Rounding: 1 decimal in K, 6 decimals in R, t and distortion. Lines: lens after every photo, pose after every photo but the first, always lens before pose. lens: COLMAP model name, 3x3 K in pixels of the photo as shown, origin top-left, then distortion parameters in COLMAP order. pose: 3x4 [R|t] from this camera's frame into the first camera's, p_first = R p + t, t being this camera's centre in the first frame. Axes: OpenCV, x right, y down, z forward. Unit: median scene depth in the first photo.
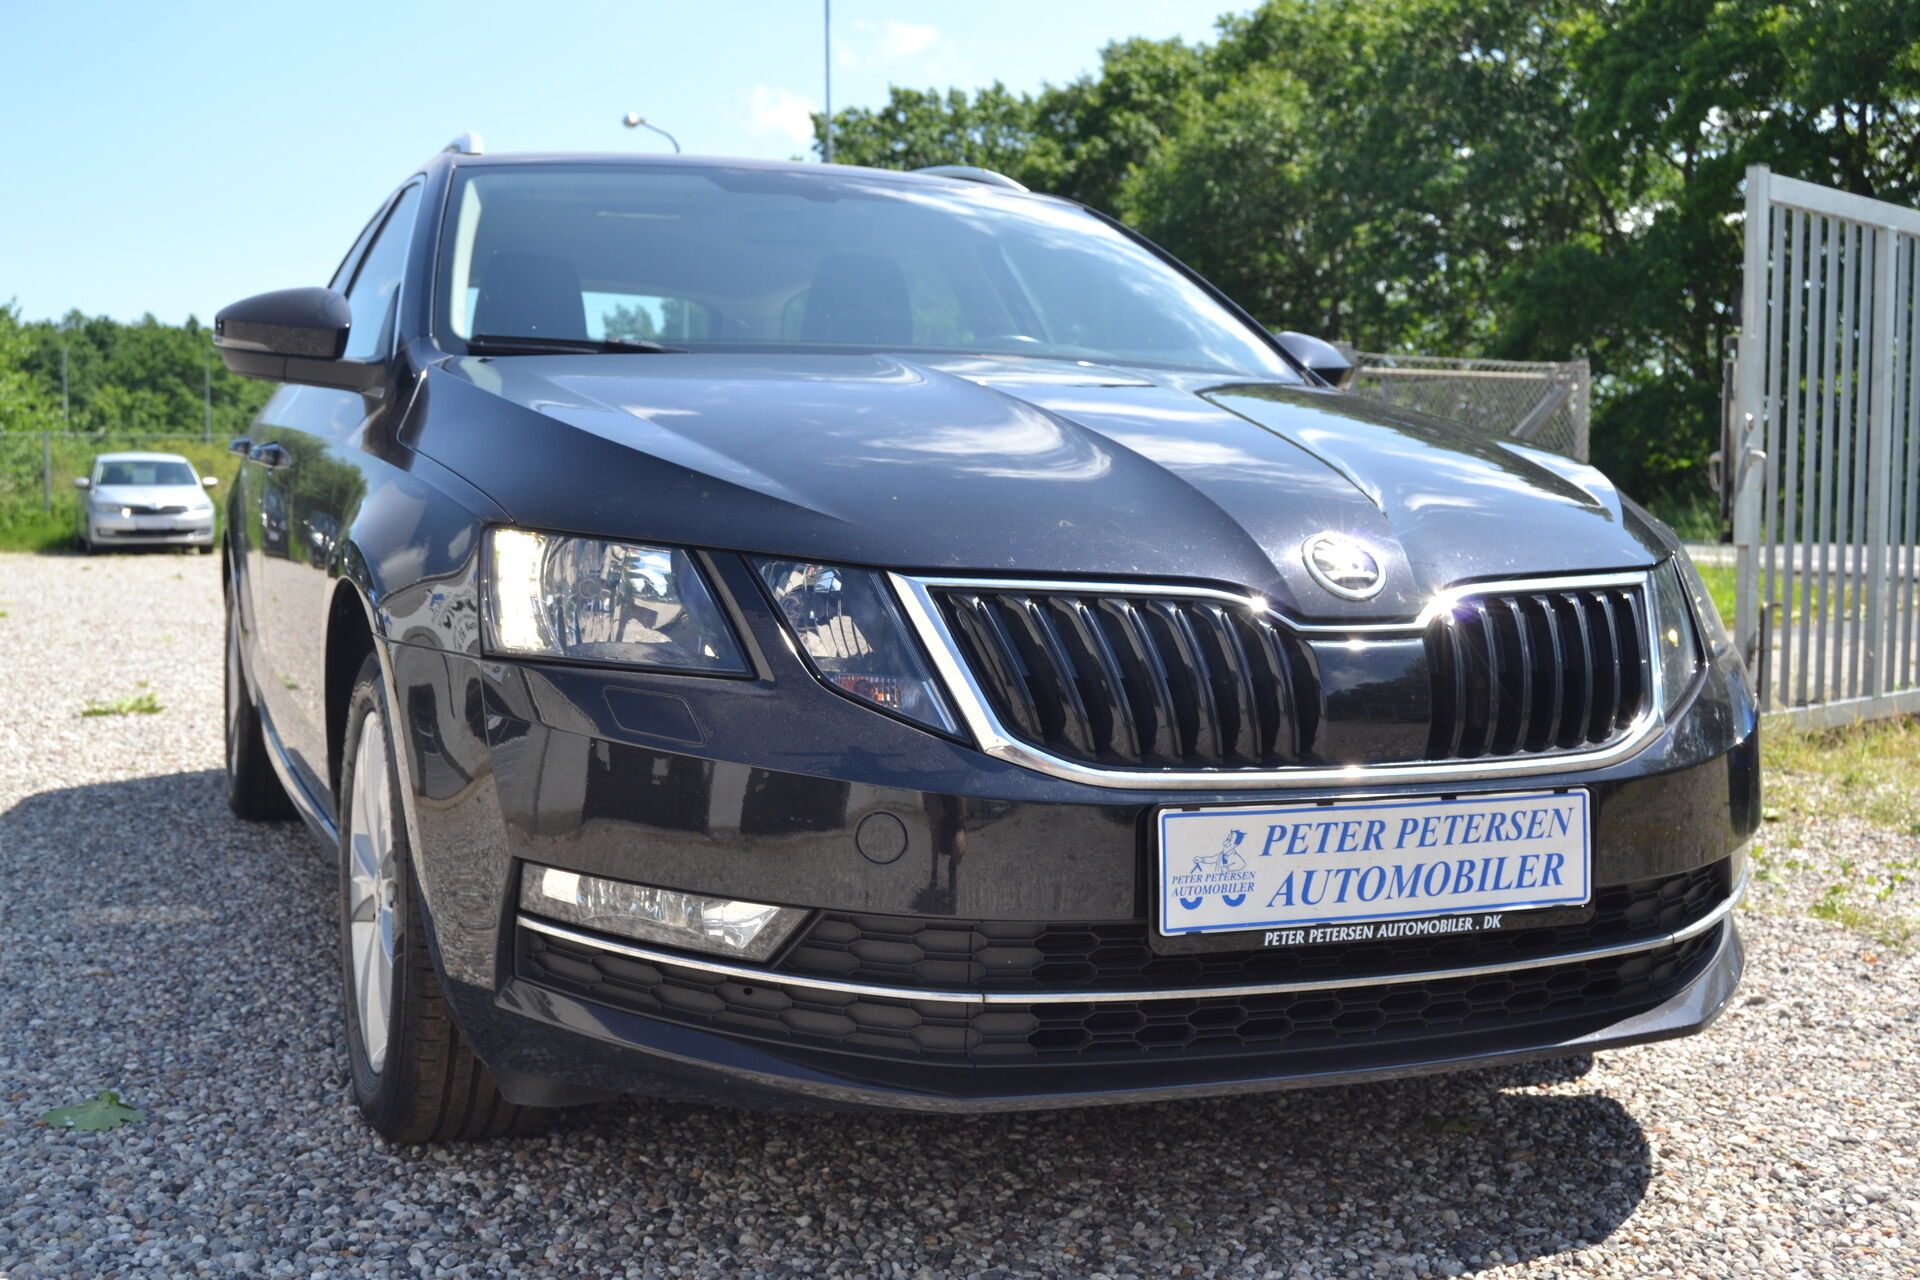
lens RADIAL K [[2180.5, 0, 960.0], [0, 2180.5, 640.0], [0, 0, 1]] dist [-0.093527, 0.019181]
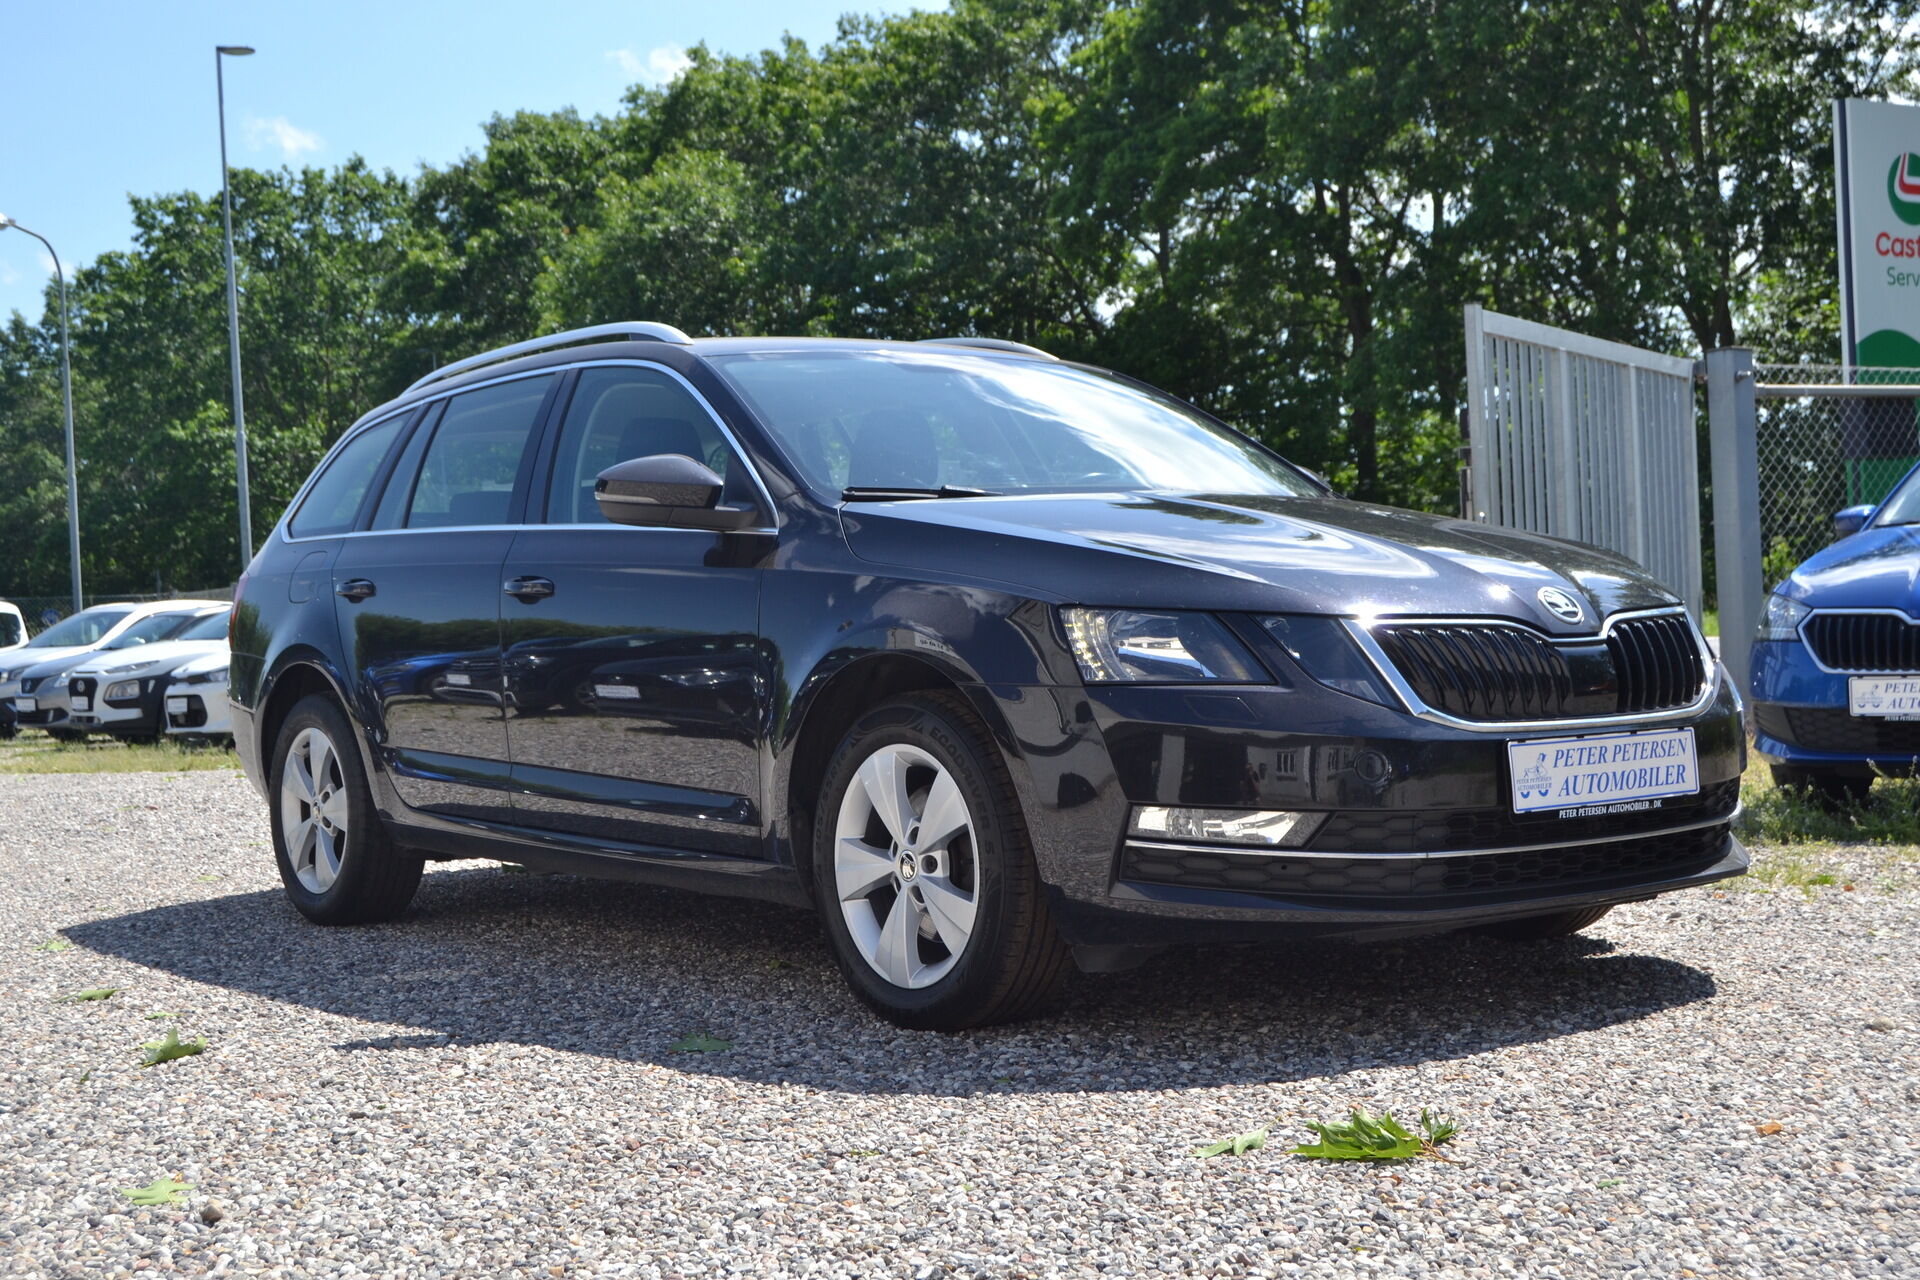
lens RADIAL K [[2619.8, 0, 960.0], [0, 2619.8, 640.0], [0, 0, 1]] dist [-0.038609, -0.013985]
pose [[0.963837, -0.049936, 0.261772, -0.751203], [0.066881, 0.996176, -0.056225, 0.071197], [-0.257964, 0.071699, 0.963491, -0.796564]]
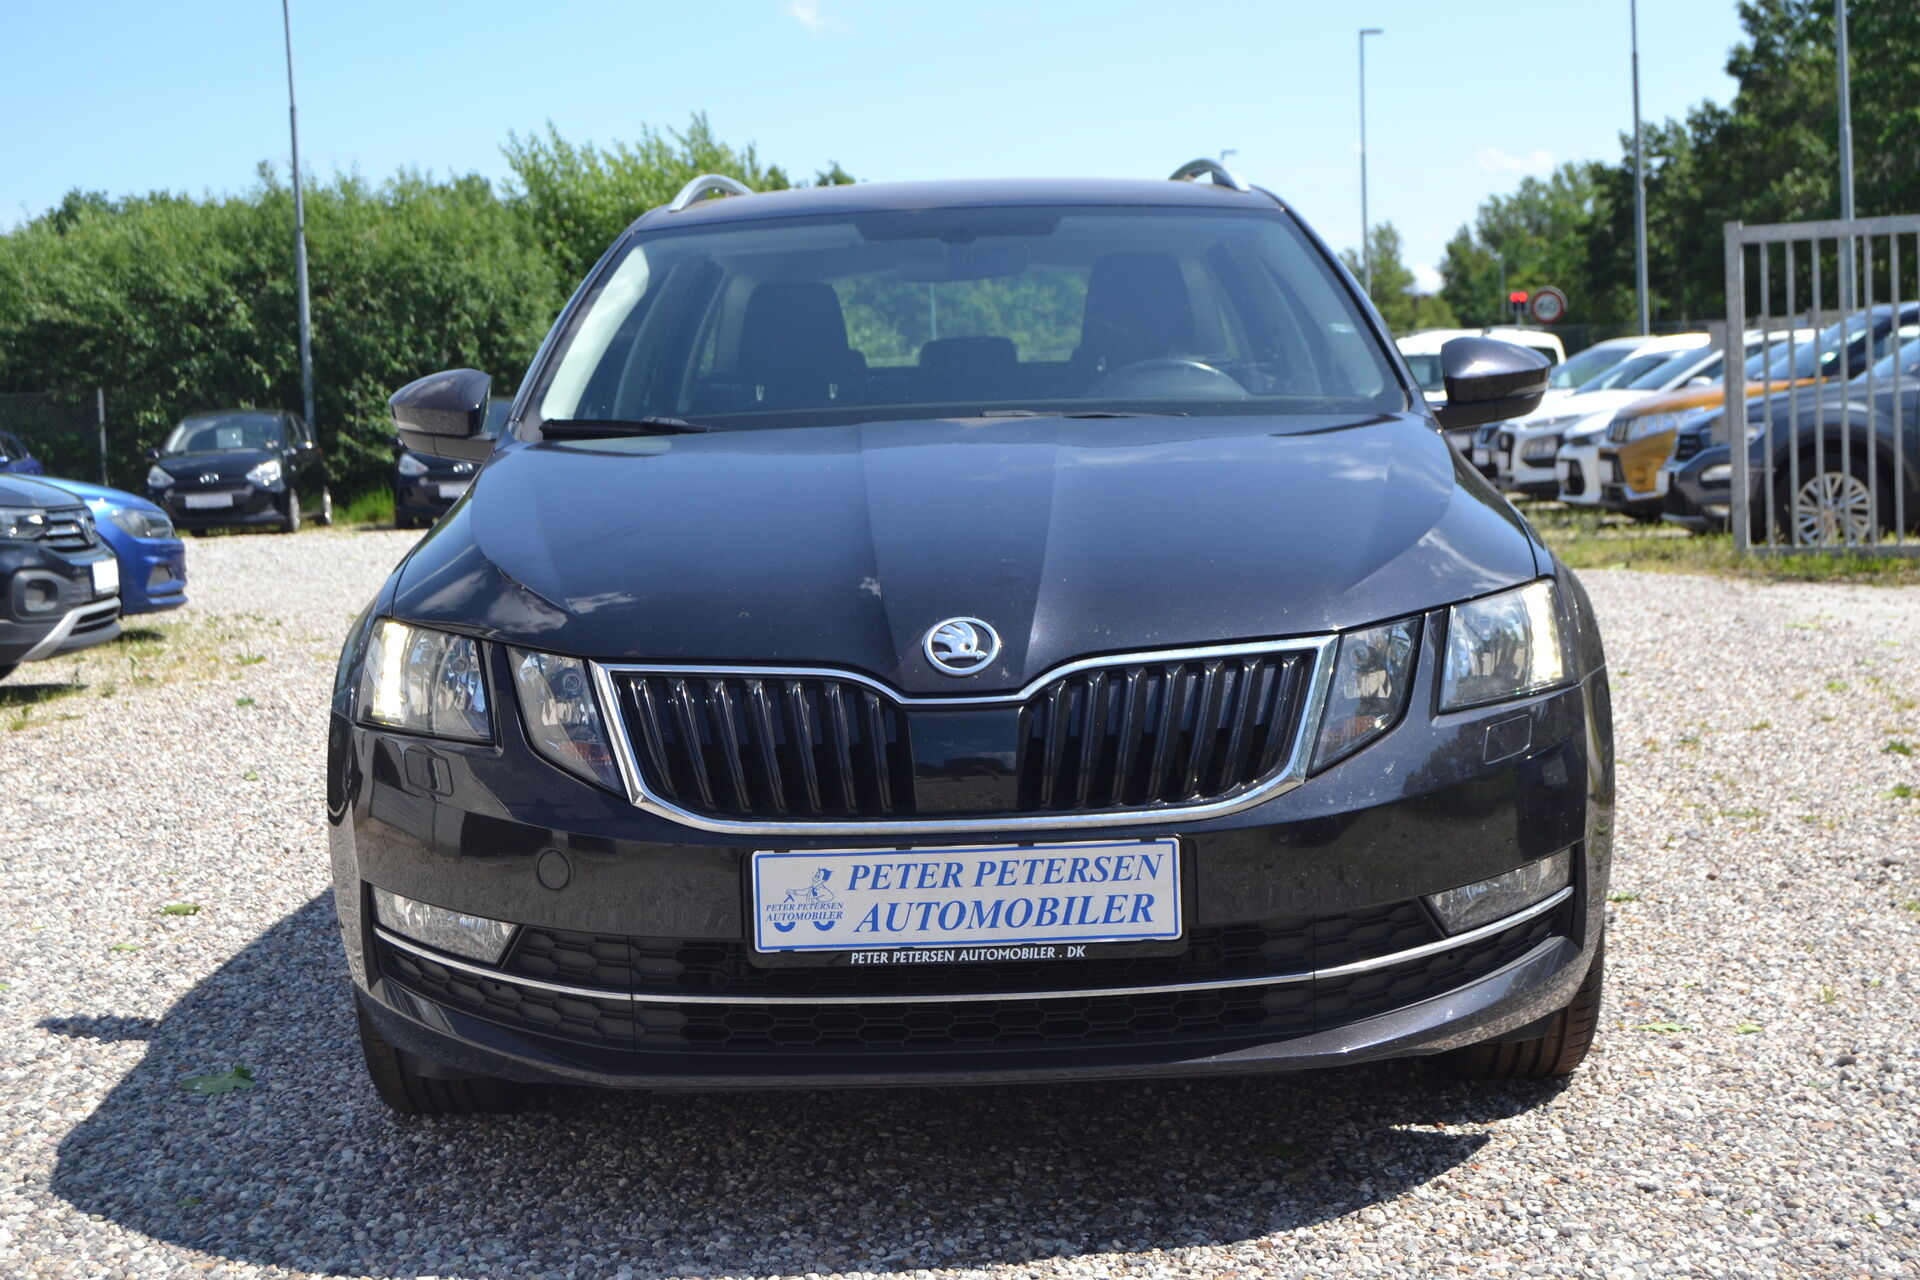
lens RADIAL K [[2973.7, 0, 960.0], [0, 2973.7, 640.0], [0, 0, 1]] dist [-0.038627, -0.105122]
pose [[0.923385, -0.012786, -0.383663, 0.719730], [0.020656, 0.999652, 0.016400, -0.057953], [0.383320, -0.023069, 0.923328, -0.443789]]
